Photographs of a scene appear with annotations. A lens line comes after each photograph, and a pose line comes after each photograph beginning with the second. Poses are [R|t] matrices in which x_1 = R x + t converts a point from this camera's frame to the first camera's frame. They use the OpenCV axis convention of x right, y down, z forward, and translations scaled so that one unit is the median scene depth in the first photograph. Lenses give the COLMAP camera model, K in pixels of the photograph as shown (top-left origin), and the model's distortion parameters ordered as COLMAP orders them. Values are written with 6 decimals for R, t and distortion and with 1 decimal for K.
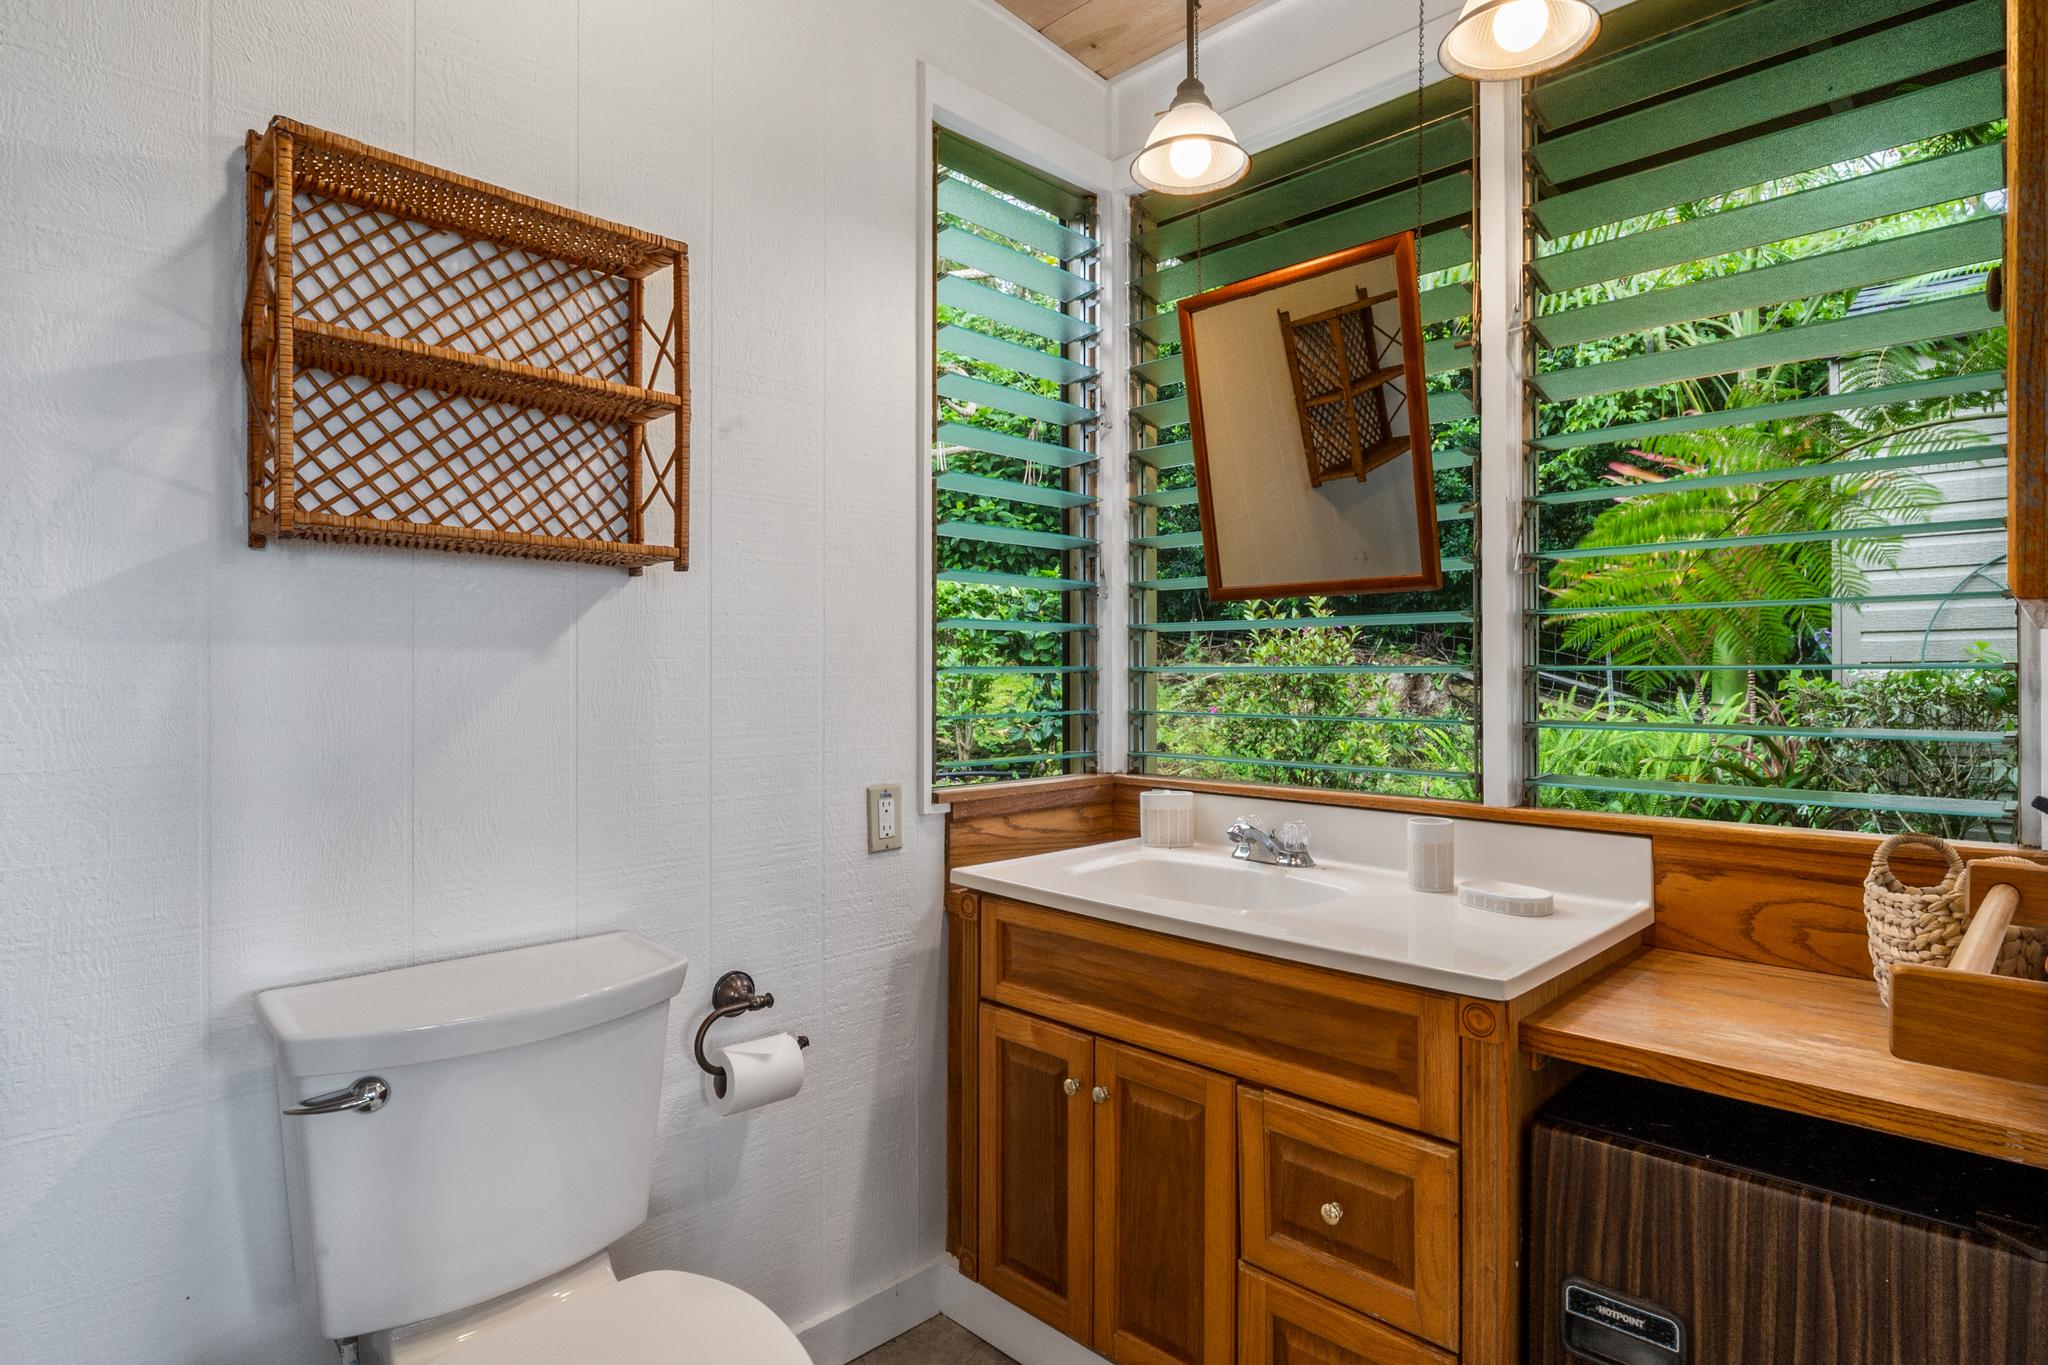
lens RADIAL K [[888.5, 0, 1024.0], [0, 888.5, 682.5], [0, 0, 1]] dist [-0.007736, 0.000100]
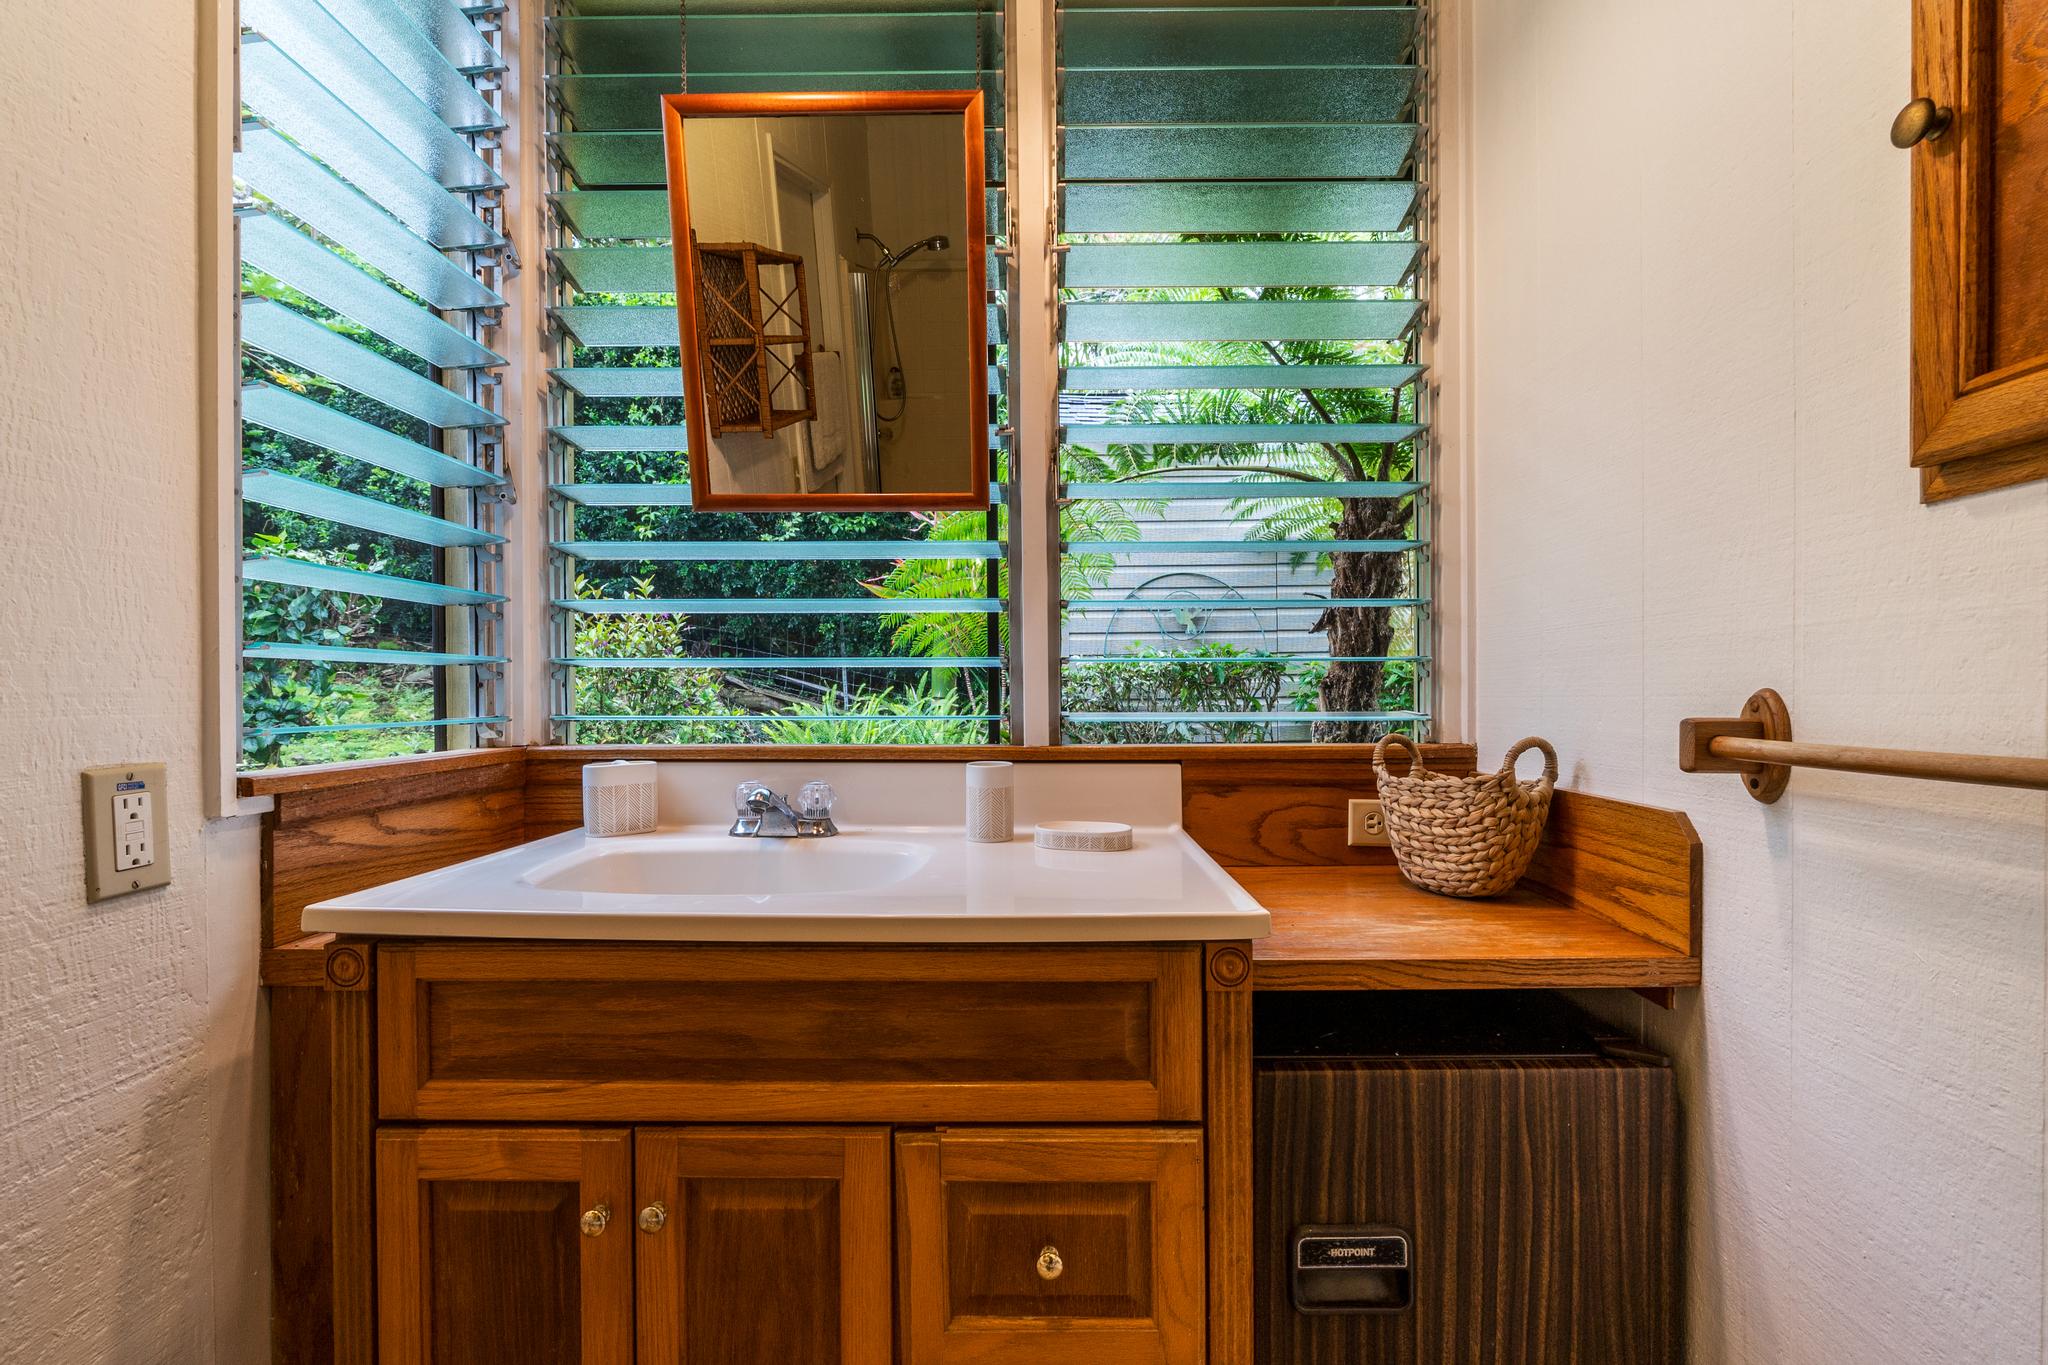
lens RADIAL K [[888.5, 0, 1024.0], [0, 888.5, 682.5], [0, 0, 1]] dist [-0.007736, 0.000100]
pose [[0.753077, -0.003070, 0.657925, -0.129497], [-0.006211, 0.999911, 0.011776, 0.074618], [-0.657903, -0.012954, 0.752992, 0.357788]]
